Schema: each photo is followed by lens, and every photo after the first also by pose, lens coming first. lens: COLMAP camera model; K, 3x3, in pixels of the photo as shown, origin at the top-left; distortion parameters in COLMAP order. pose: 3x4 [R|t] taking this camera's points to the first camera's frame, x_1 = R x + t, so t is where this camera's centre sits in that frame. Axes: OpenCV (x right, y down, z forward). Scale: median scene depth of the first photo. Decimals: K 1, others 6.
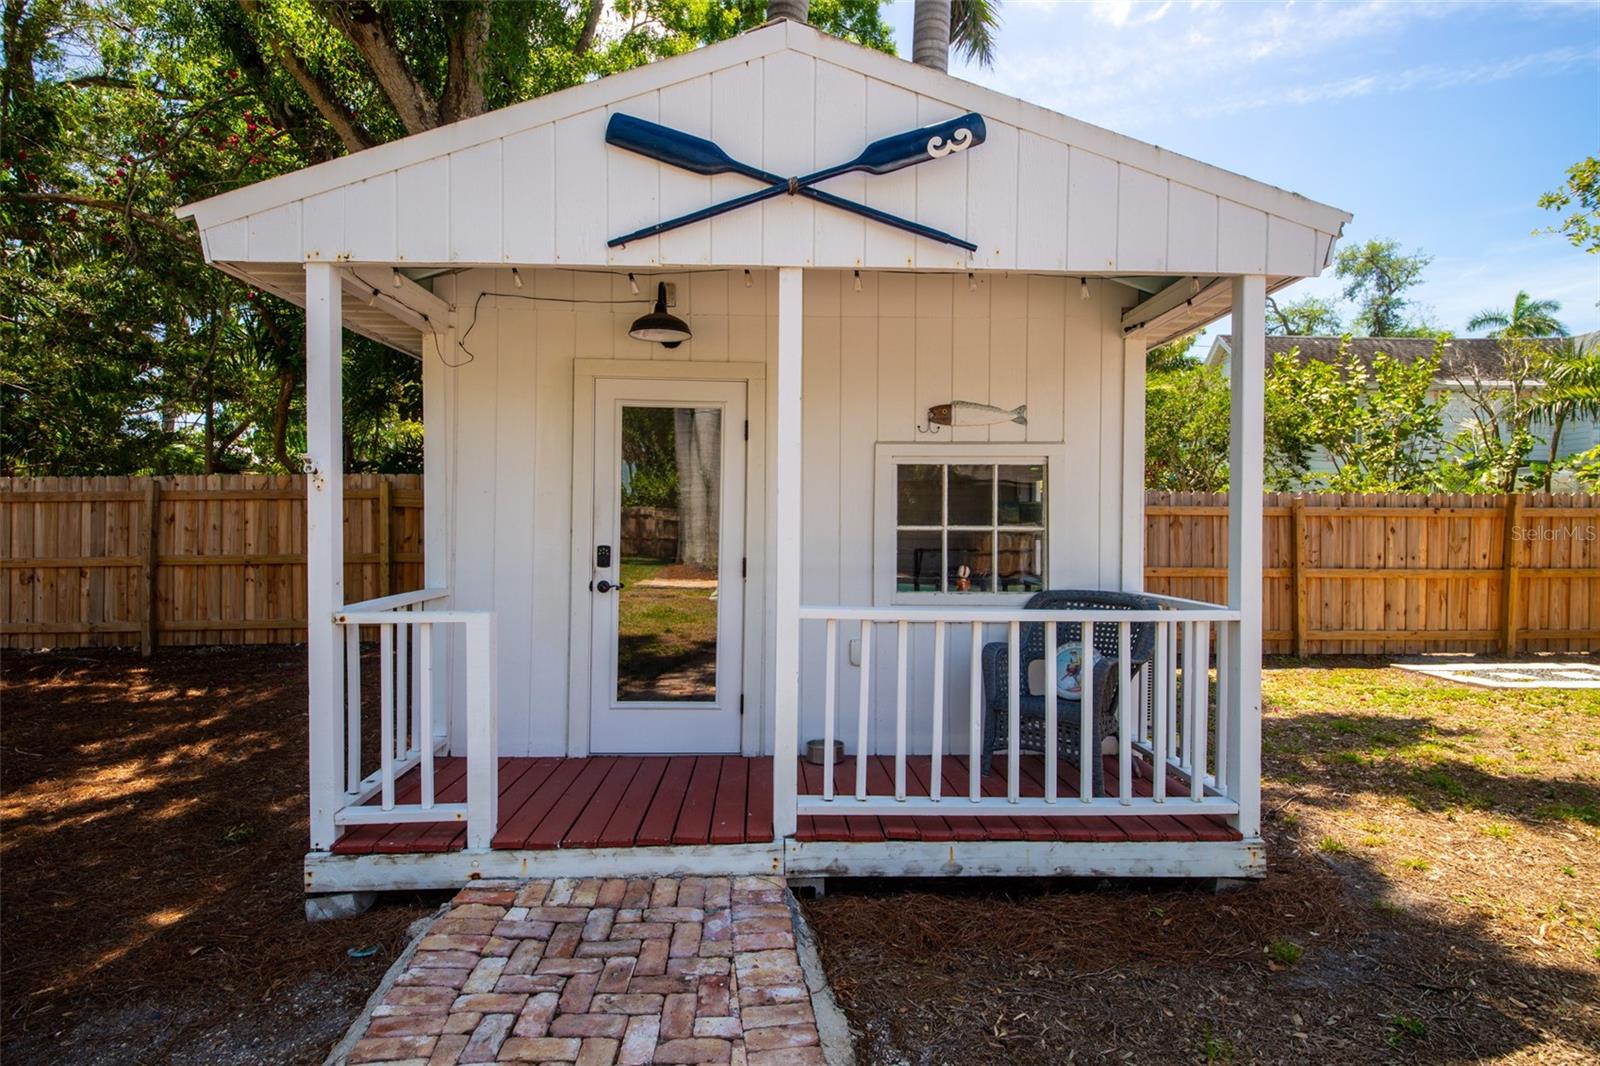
lens RADIAL K [[773.6, 0, 799.9], [0, 773.6, 536.4], [0, 0, 1]] dist [-0.001344, -0.000686]
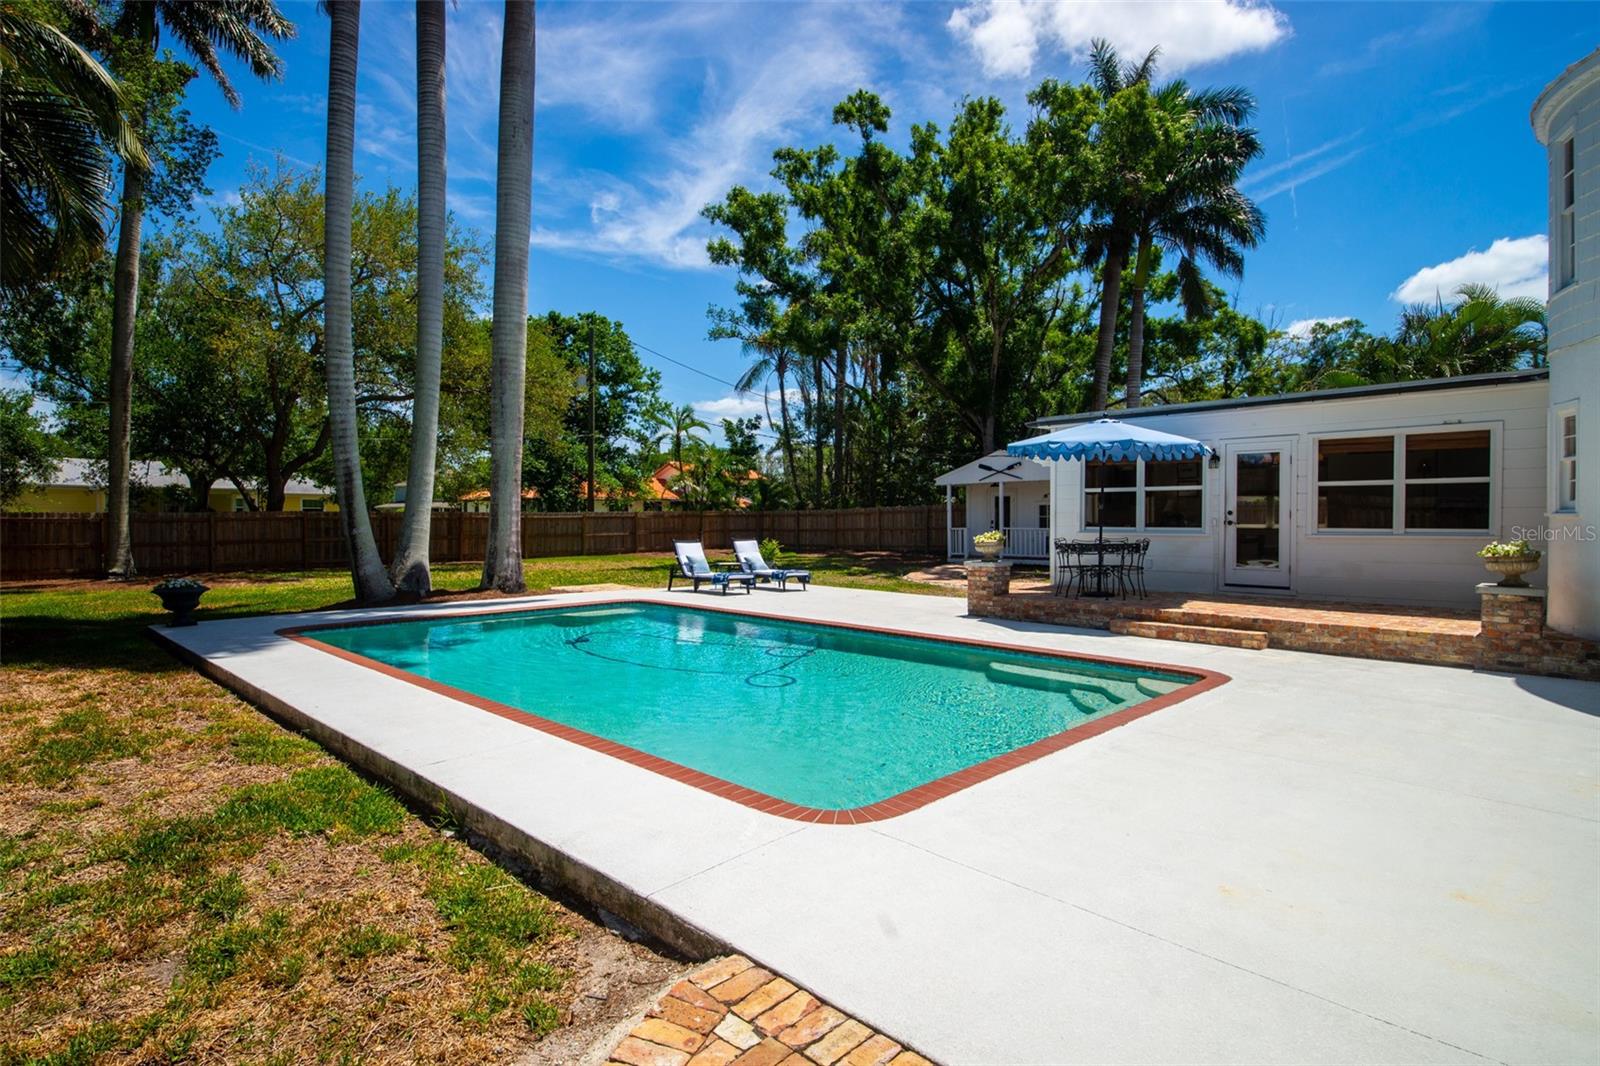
lens RADIAL K [[835.7, 0, 803.0], [0, 835.7, 523.2], [0, 0, 1]] dist [0.011832, 0.000360]
pose [[0.682587, -0.004021, -0.730793, 4.642583], [-0.003984, 0.999950, -0.009222, 0.132328], [0.730794, 0.009206, 0.682536, -5.976250]]
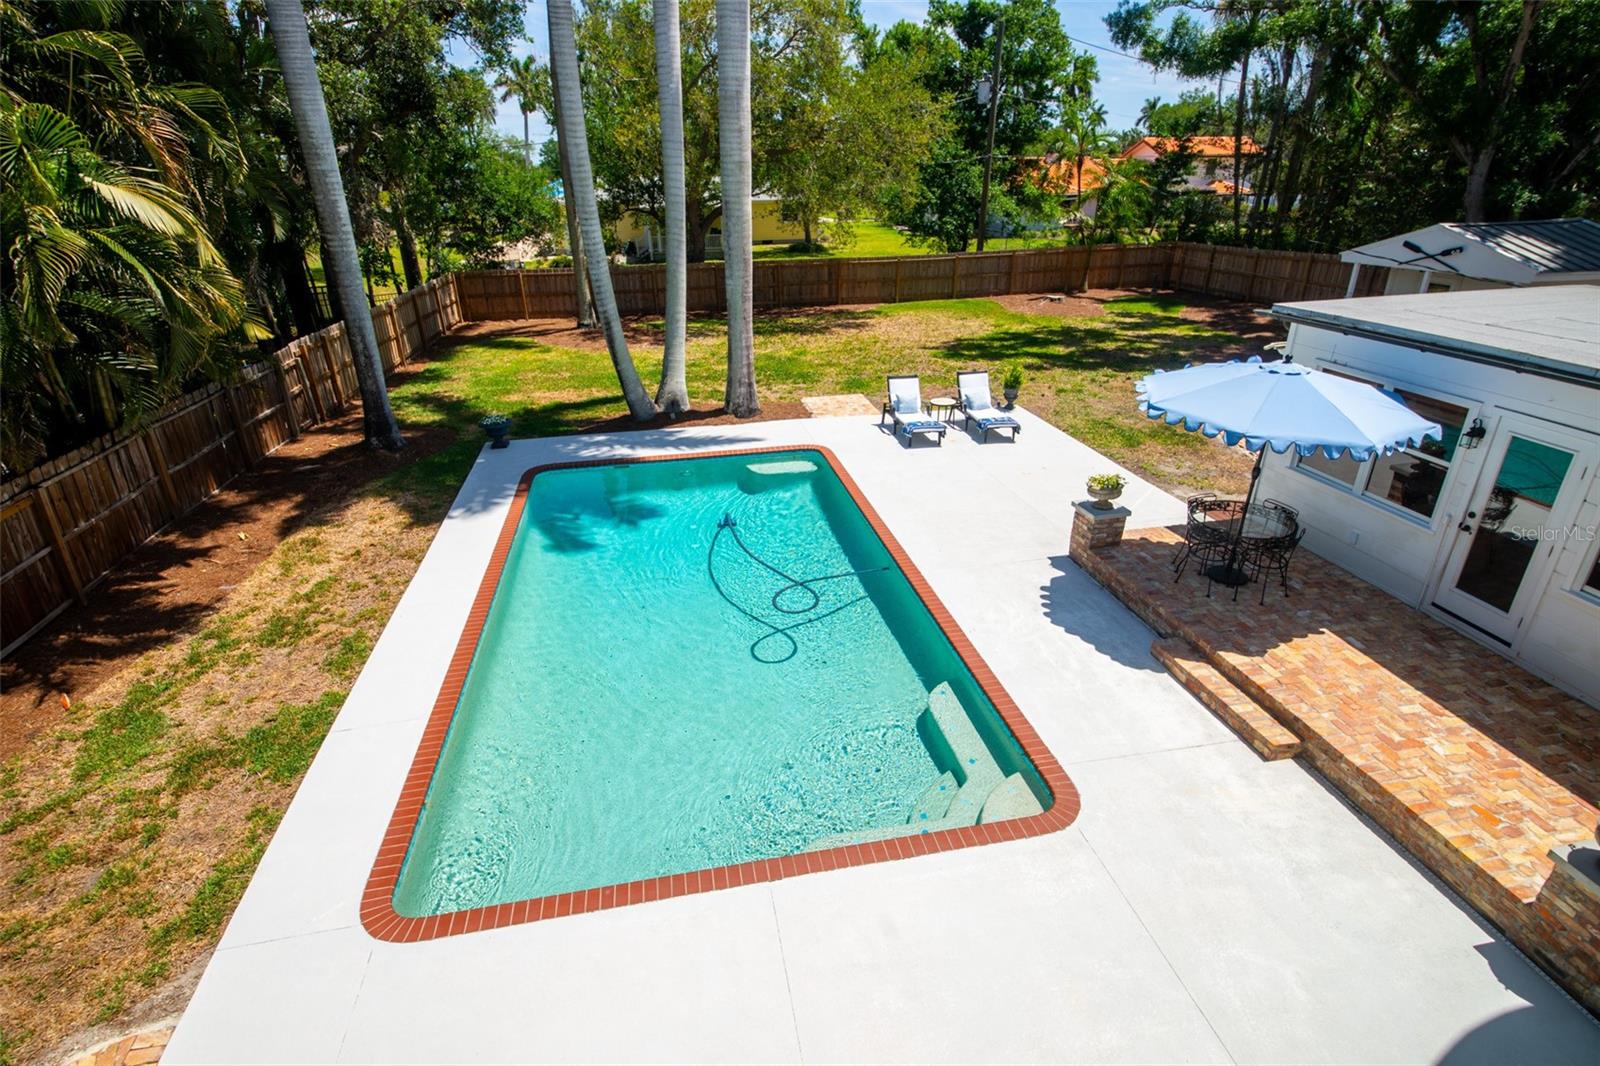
lens RADIAL K [[773.6, 0, 798.2], [0, 773.6, 535.2], [0, 0, 1]] dist [-0.001344, -0.000686]
pose [[0.144419, 0.409837, -0.900654, 5.083738], [0.005954, 0.909819, 0.414962, -0.952345], [0.989499, -0.065290, 0.128955, -4.271094]]
